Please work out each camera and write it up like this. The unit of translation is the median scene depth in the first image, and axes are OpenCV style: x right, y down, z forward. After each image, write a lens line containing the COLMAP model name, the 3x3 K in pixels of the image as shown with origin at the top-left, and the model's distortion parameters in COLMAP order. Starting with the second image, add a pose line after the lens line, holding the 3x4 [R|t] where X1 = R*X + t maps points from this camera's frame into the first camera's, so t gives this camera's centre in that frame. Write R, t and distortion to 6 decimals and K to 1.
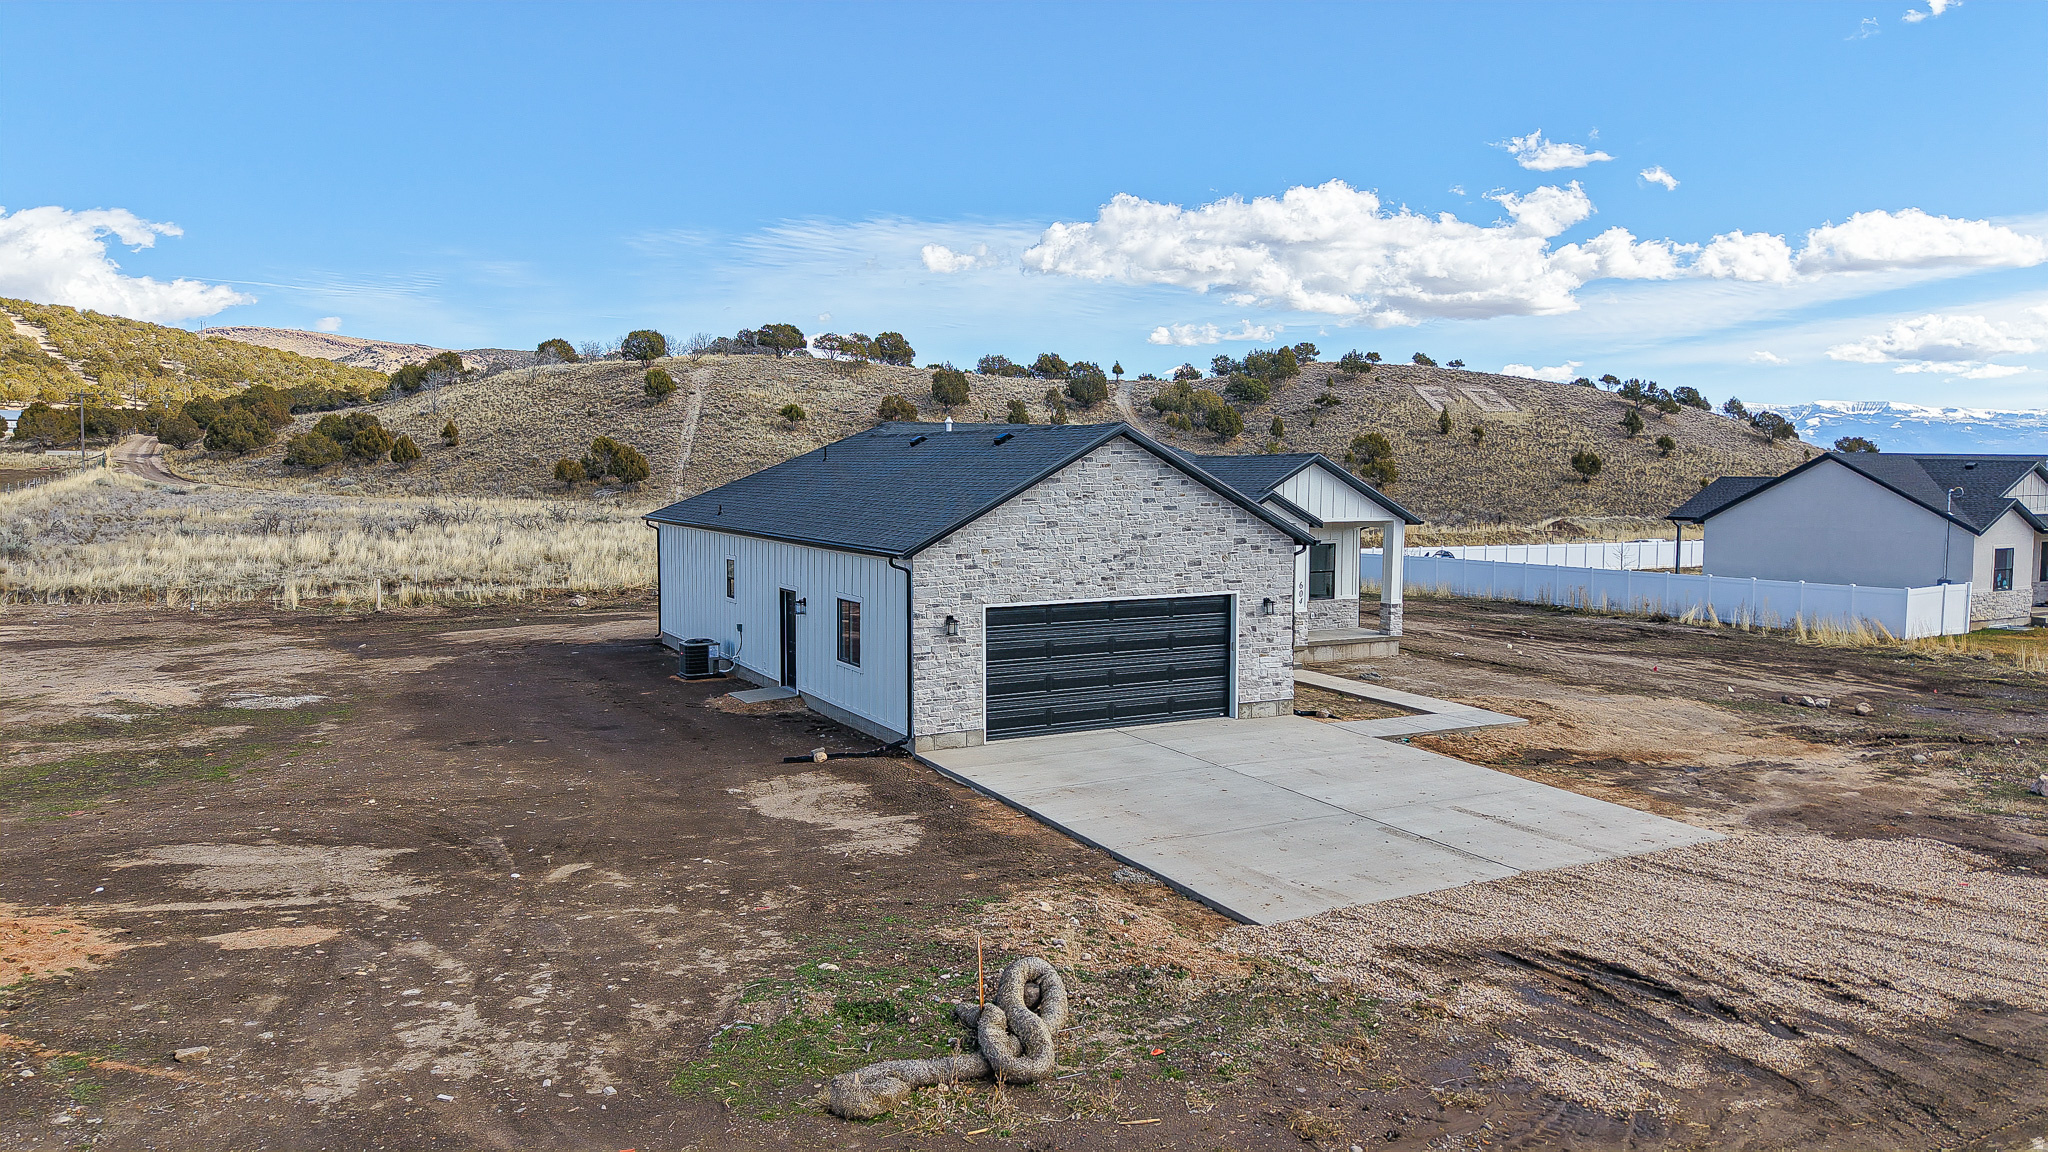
lens RADIAL K [[1401.2, 0, 1024.0], [0, 1401.2, 576.0], [0, 0, 1]] dist [0.103535, -0.135715]
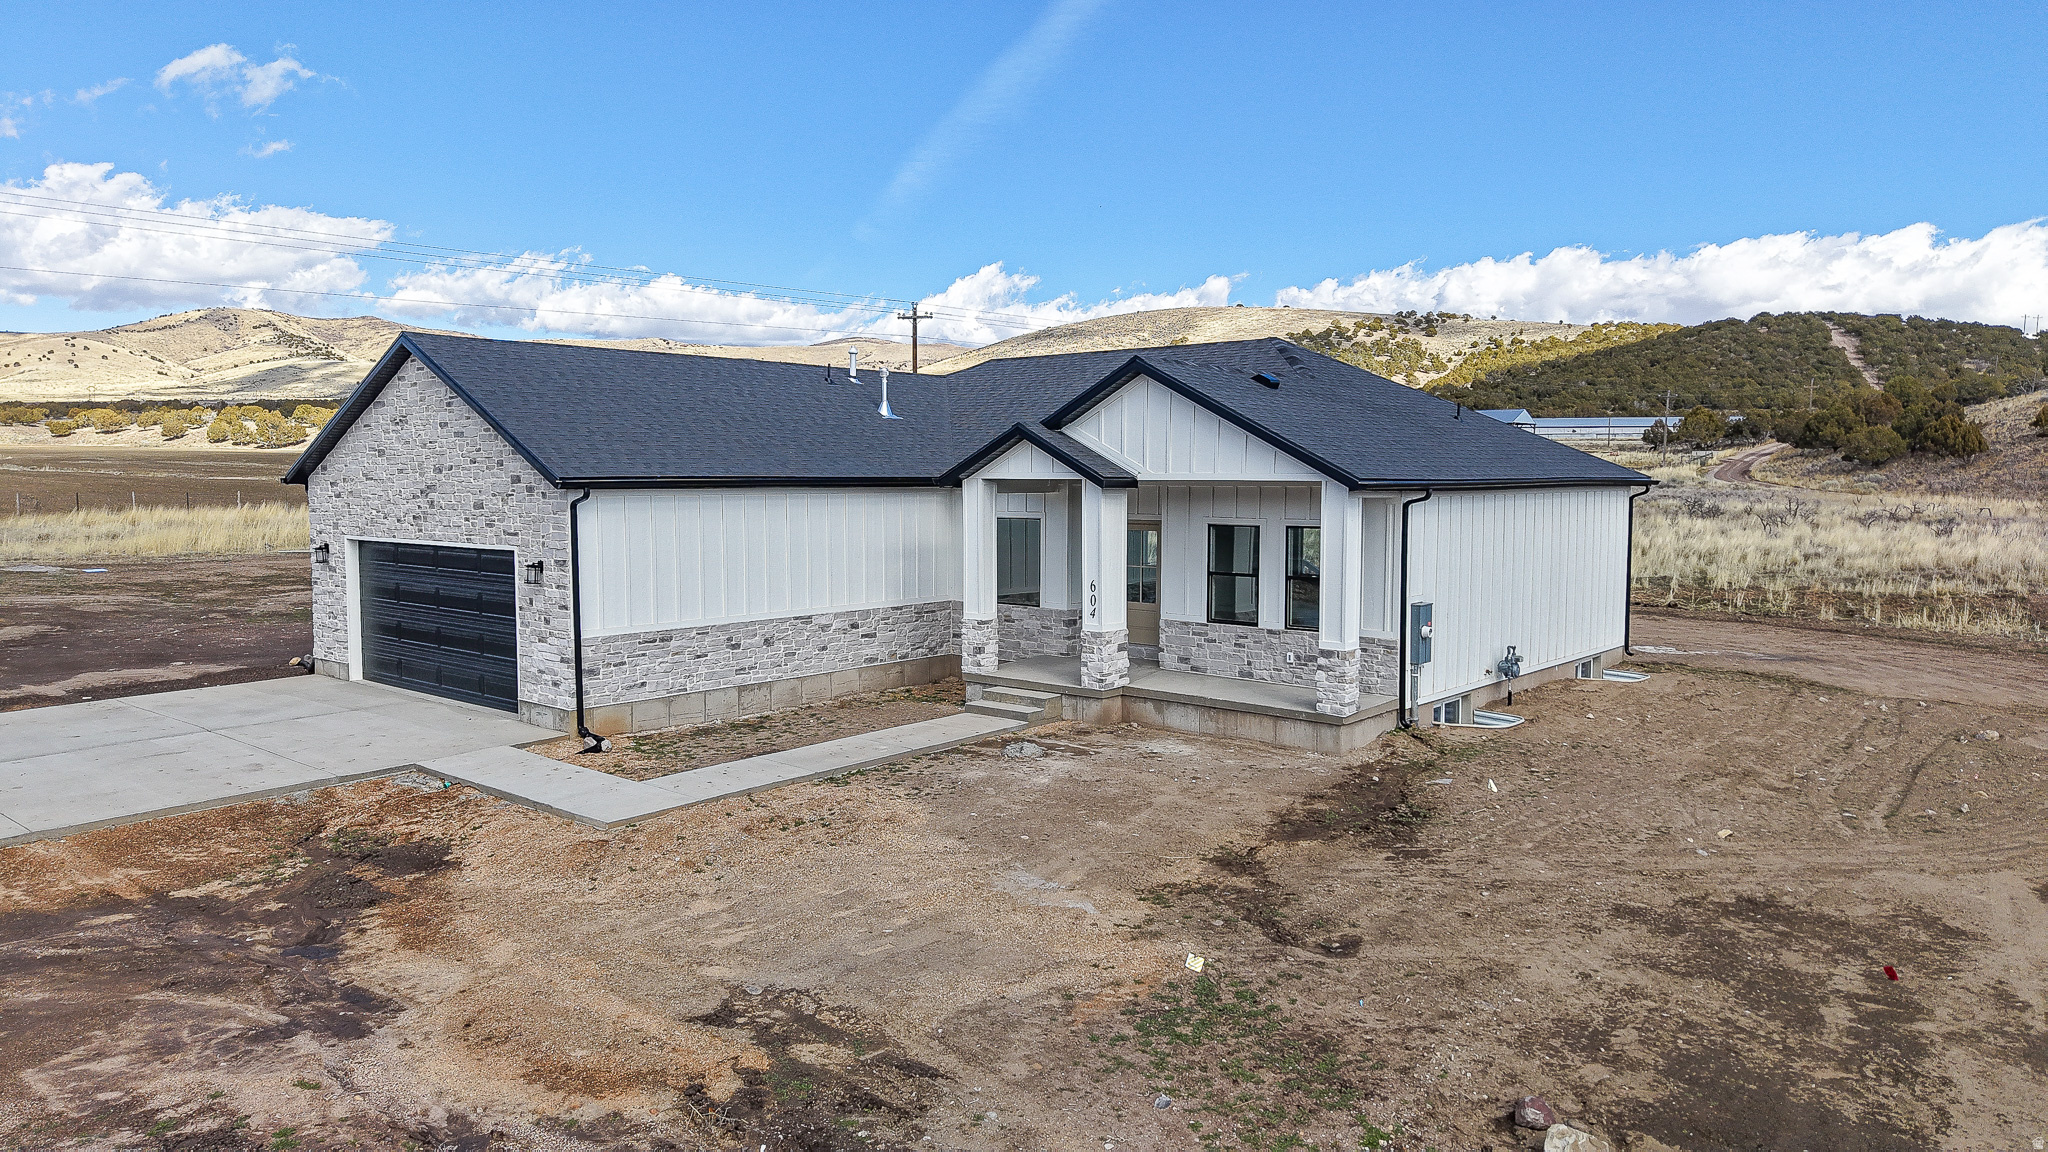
lens RADIAL K [[1394.6, 0, 1034.2], [0, 1394.6, 580.5], [0, 0, 1]] dist [0.052328, -0.056224]
pose [[0.350689, 0.073826, -0.933578, 0.922114], [-0.075469, 0.995874, 0.050403, -0.029365], [0.933446, 0.052780, 0.354813, 0.973349]]
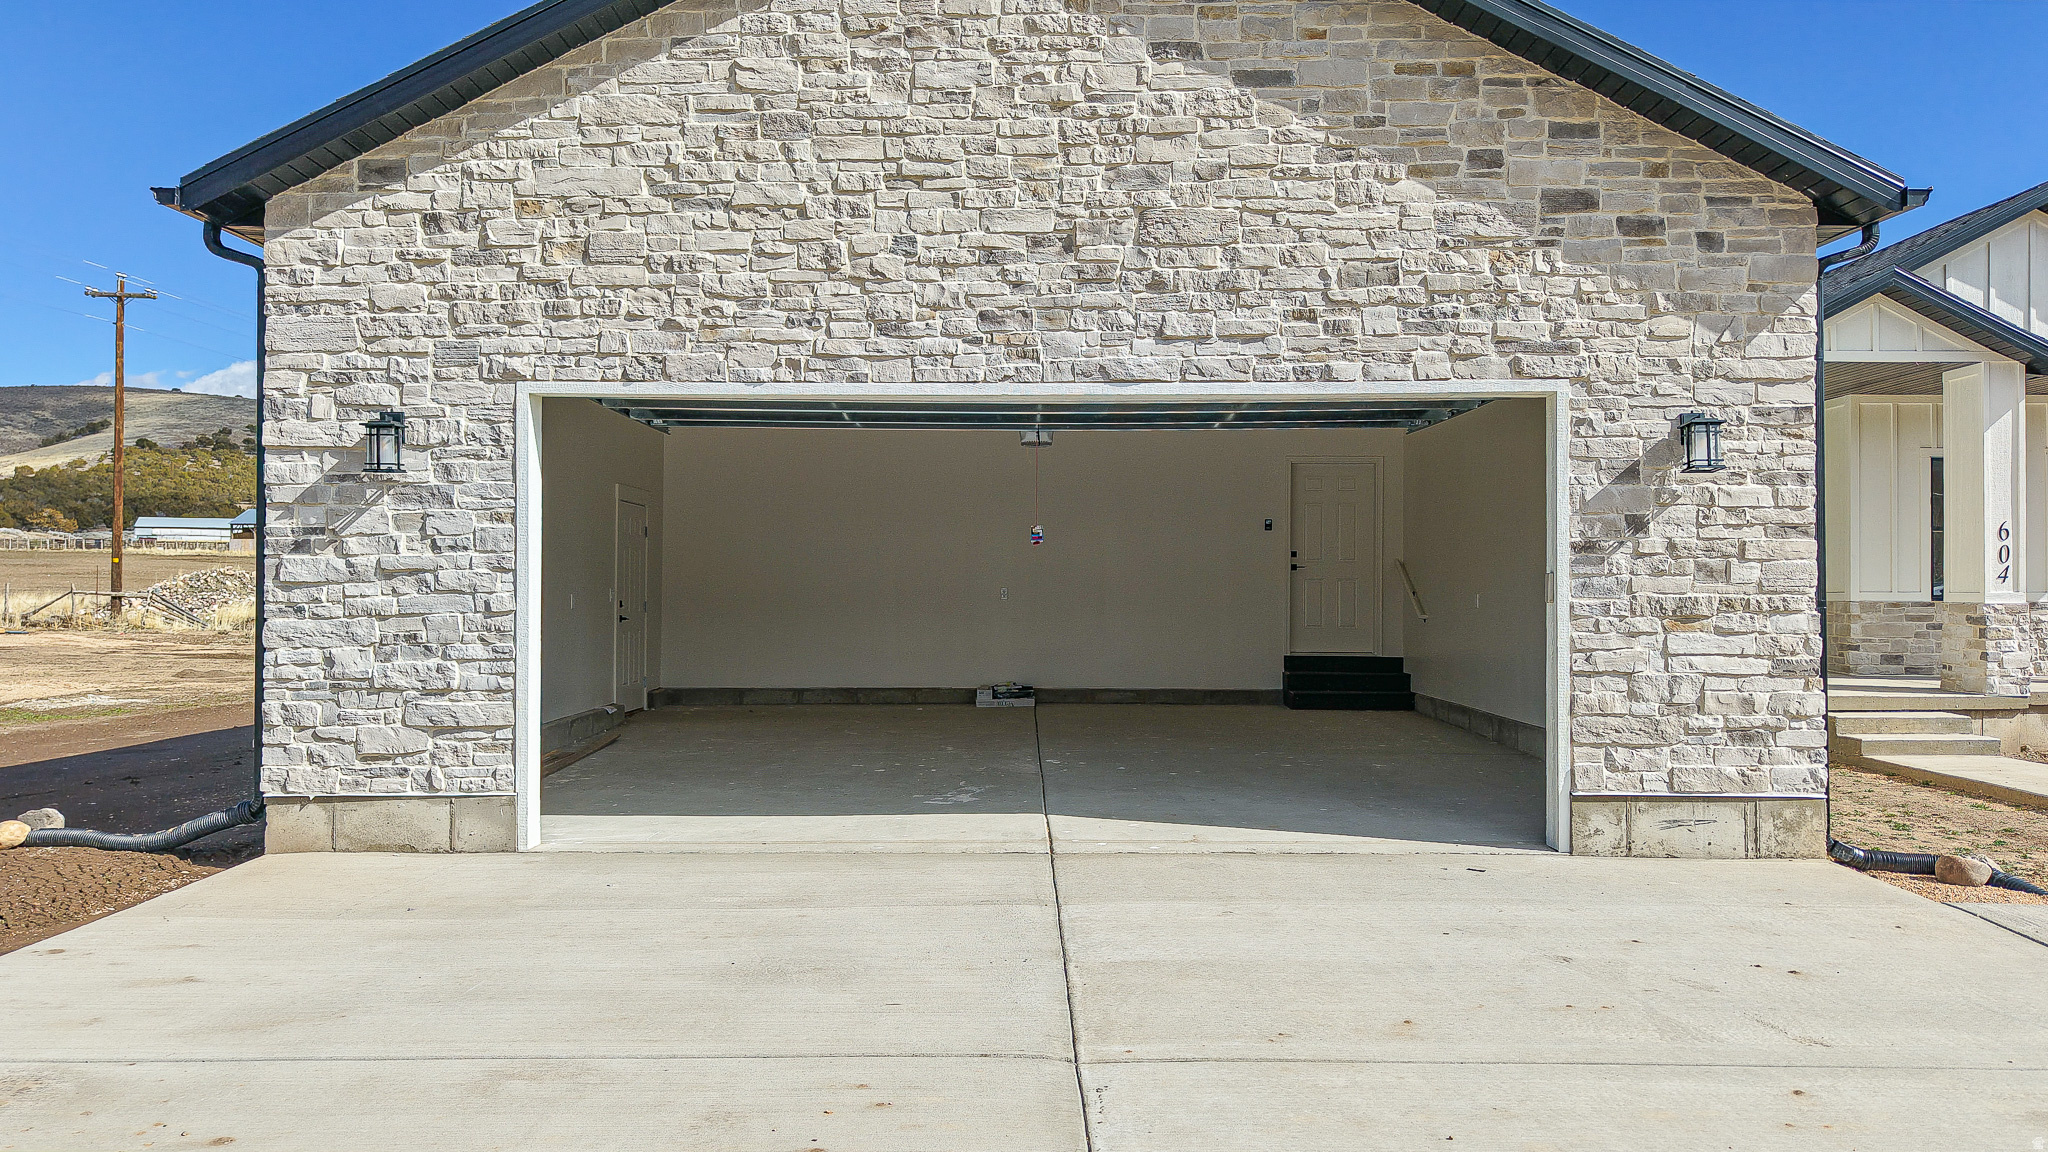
lens RADIAL K [[1424.8, 0, 1005.7], [0, 1424.8, 585.1], [0, 0, 1]] dist [0.008086, 0.001716]
pose [[0.876903, -0.003364, -0.480656, 0.187100], [-0.037107, 0.996518, -0.074672, 0.073417], [0.479234, 0.083316, 0.873724, 0.692845]]
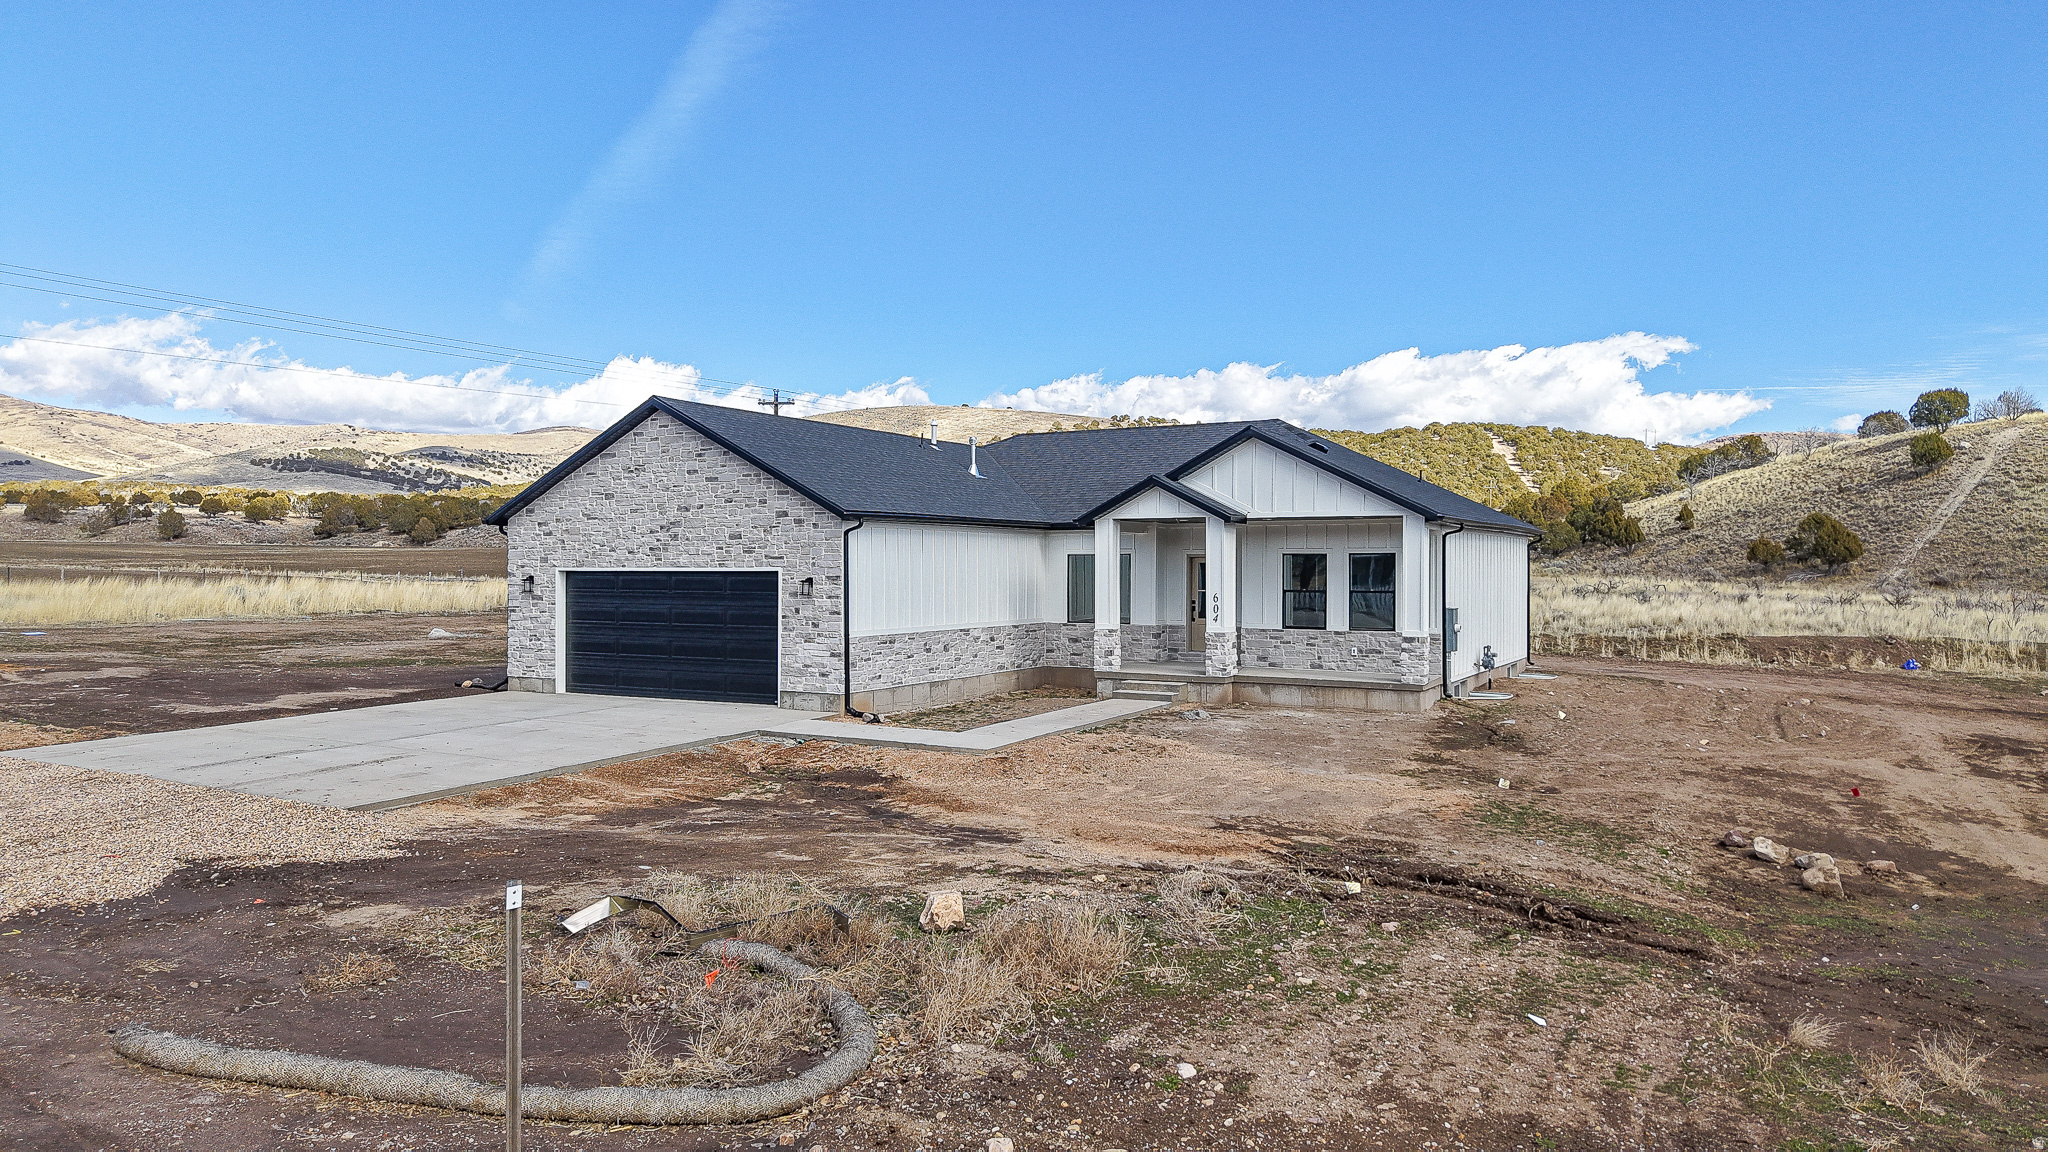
lens RADIAL K [[1417.6, 0, 1024.0], [0, 1417.6, 576.0], [0, 0, 1]] dist [0.068945, -0.085167]
pose [[0.538075, 0.005205, -0.842881, 1.007953], [-0.068797, 0.996916, -0.037762, 0.039412], [0.840084, 0.078306, 0.536774, 0.619797]]
